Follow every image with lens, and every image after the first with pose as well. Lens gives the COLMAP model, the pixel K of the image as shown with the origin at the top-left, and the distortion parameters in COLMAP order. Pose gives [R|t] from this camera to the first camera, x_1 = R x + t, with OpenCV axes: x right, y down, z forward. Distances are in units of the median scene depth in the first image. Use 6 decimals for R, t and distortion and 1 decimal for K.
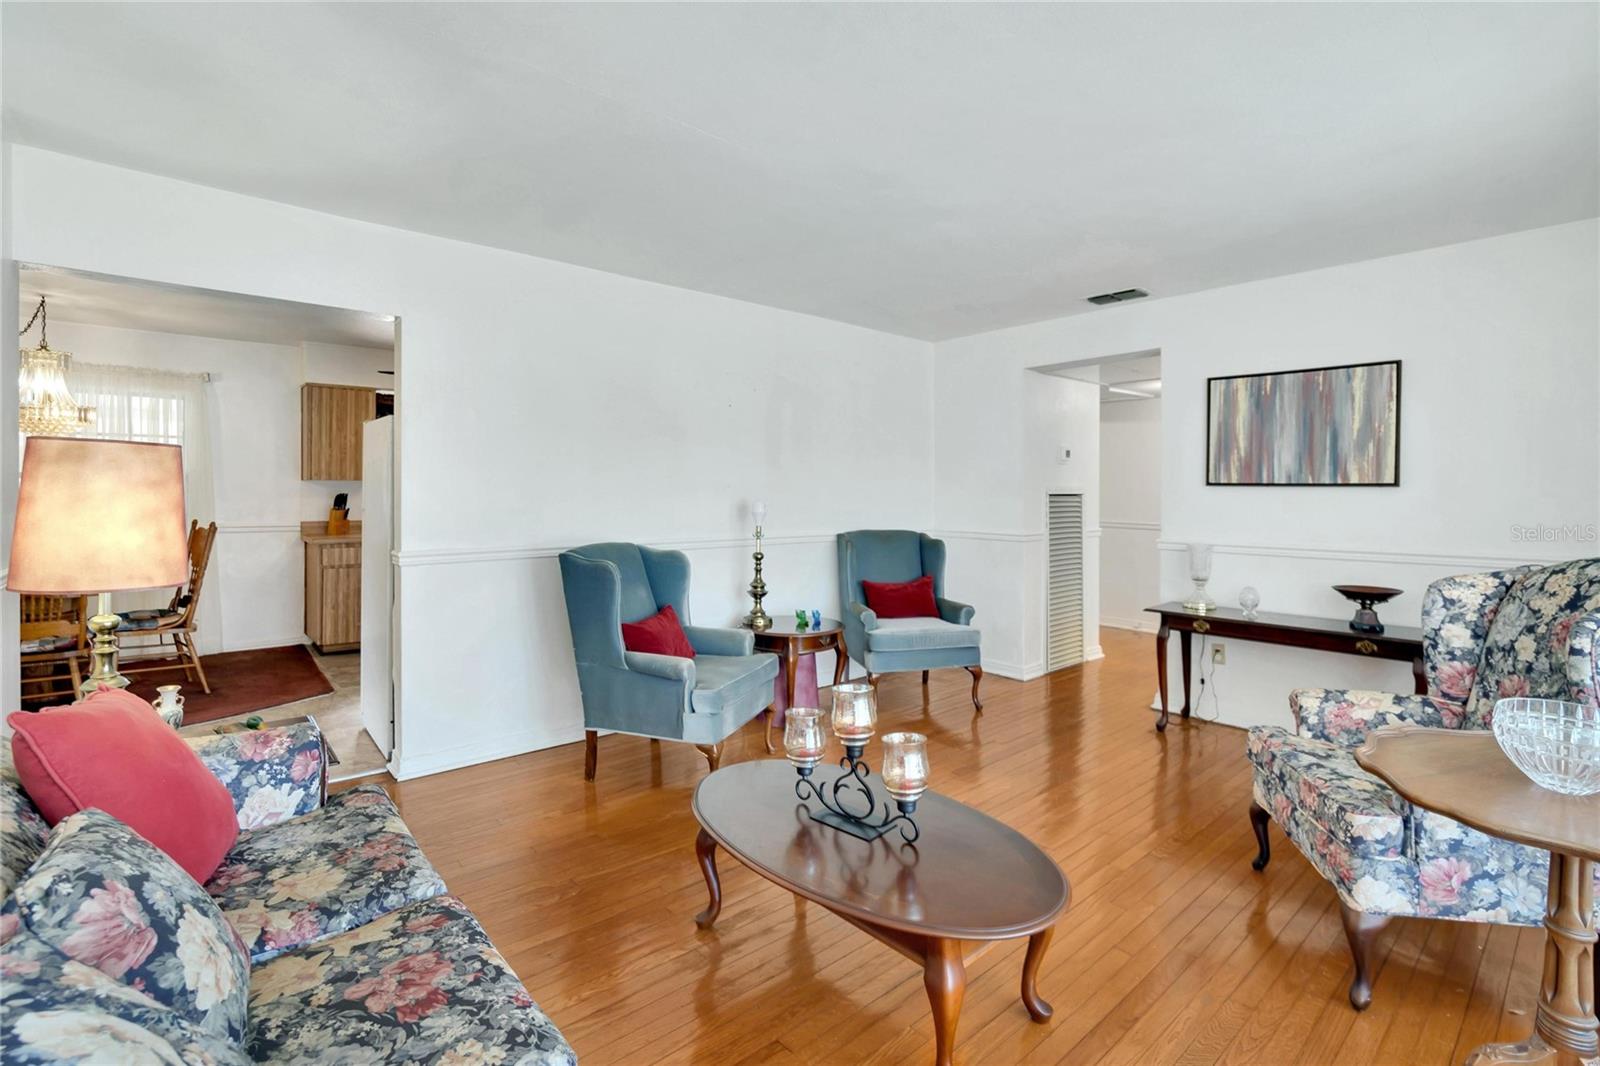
lens RADIAL K [[736.3, 0, 808.5], [0, 736.3, 499.9], [0, 0, 1]] dist [-0.022690, 0.000377]
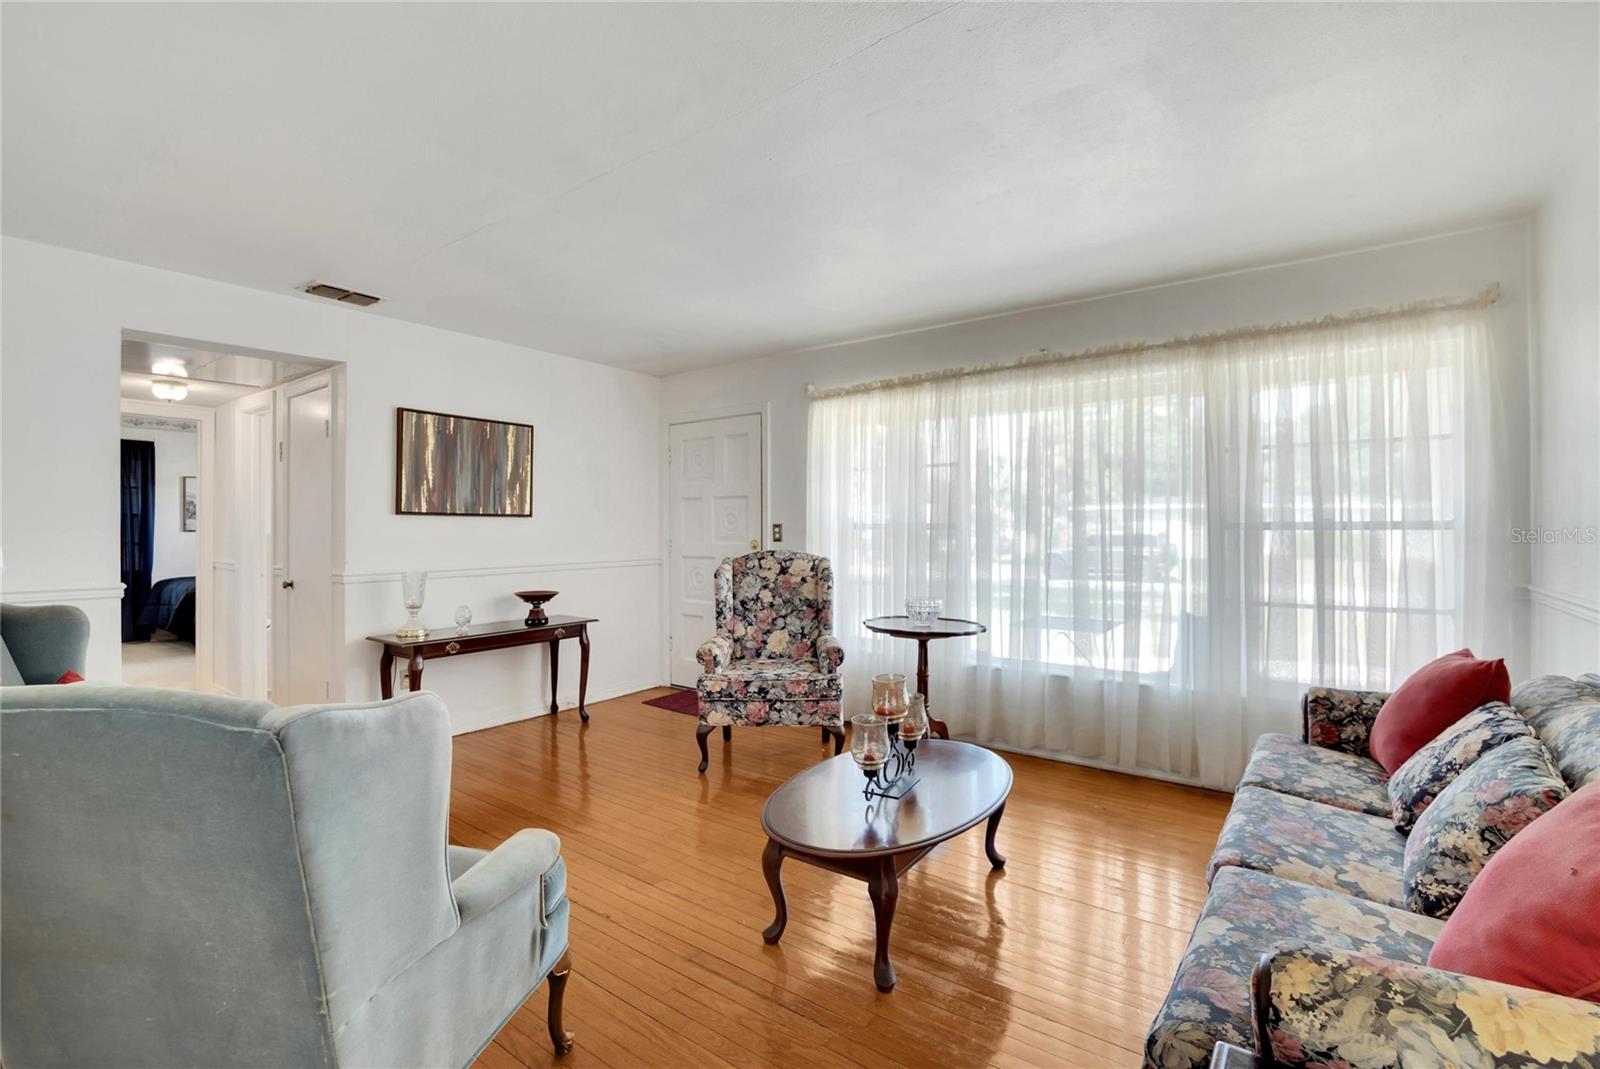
lens RADIAL K [[725.6, 0, 803.5], [0, 725.6, 507.9], [0, 0, 1]] dist [-0.018416, 0.000404]
pose [[-0.215166, 0.022912, 0.976309, -0.619391], [0.008718, 0.999730, -0.021540, -0.001875], [-0.976539, 0.003876, -0.215308, 0.767930]]
